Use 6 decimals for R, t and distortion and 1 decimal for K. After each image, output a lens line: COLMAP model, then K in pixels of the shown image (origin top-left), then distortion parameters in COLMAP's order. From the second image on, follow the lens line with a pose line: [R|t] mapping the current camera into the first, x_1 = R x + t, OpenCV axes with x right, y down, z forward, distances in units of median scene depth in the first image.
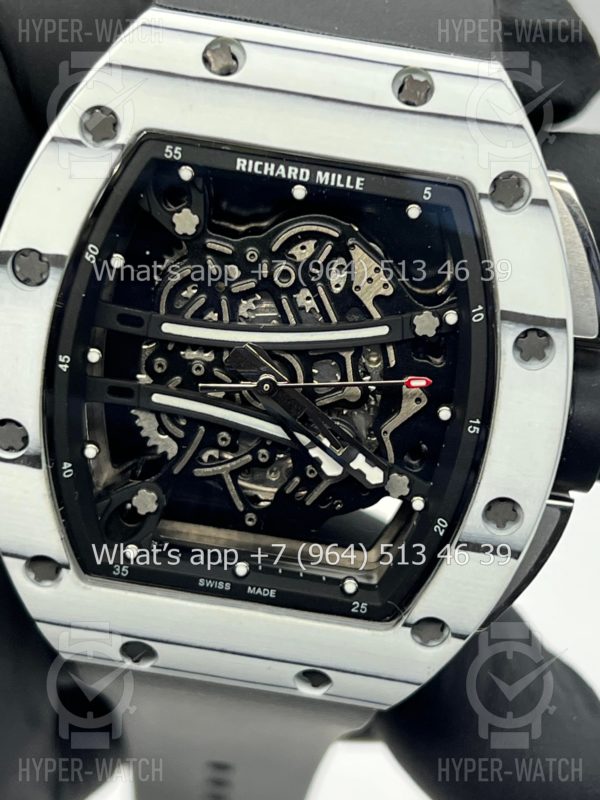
lens RADIAL K [[1879.8, 0, 300.0], [0, 1879.8, 400.0], [0, 0, 1]] dist [0.257810, -0.511325]
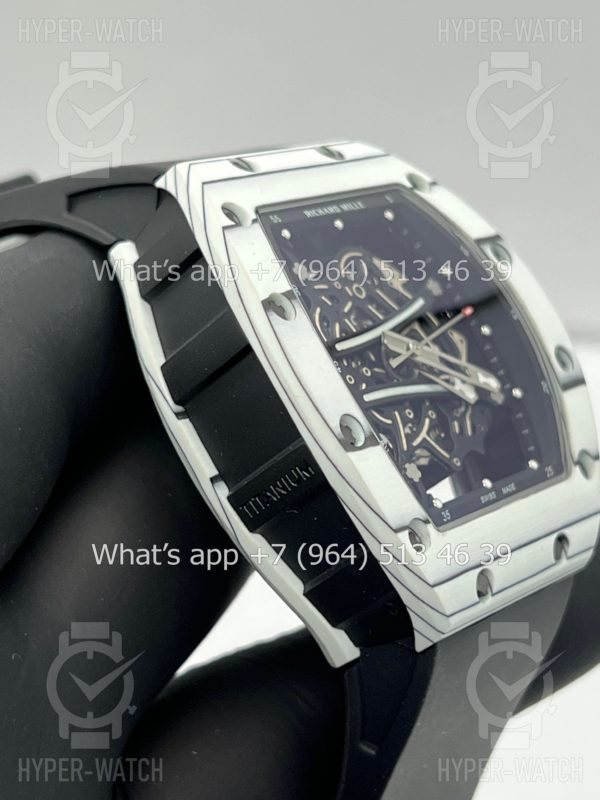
lens RADIAL K [[1879.8, 0, 300.0], [0, 1879.8, 400.0], [0, 0, 1]] dist [0.257810, -0.511325]
pose [[0.500836, -0.288428, 0.816072, -1.115187], [0.703730, 0.684611, -0.189925, 0.205324], [-0.503912, 0.669416, 0.545853, 0.356126]]
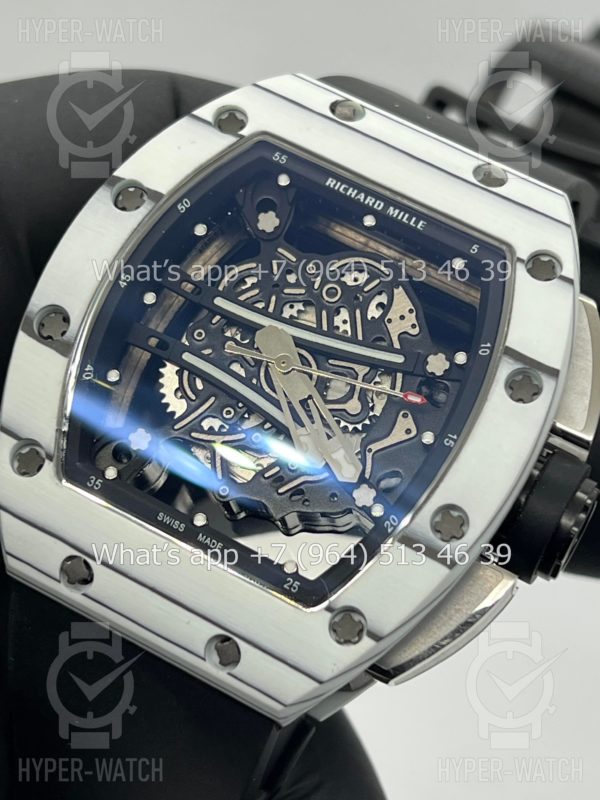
lens RADIAL K [[1879.8, 0, 300.0], [0, 1879.8, 400.0], [0, 0, 1]] dist [0.257810, -0.511325]
pose [[0.938577, 0.314680, -0.141596, 0.154288], [-0.343840, 0.818262, -0.460676, 0.515270], [-0.029103, 0.481066, 0.876201, 0.037238]]
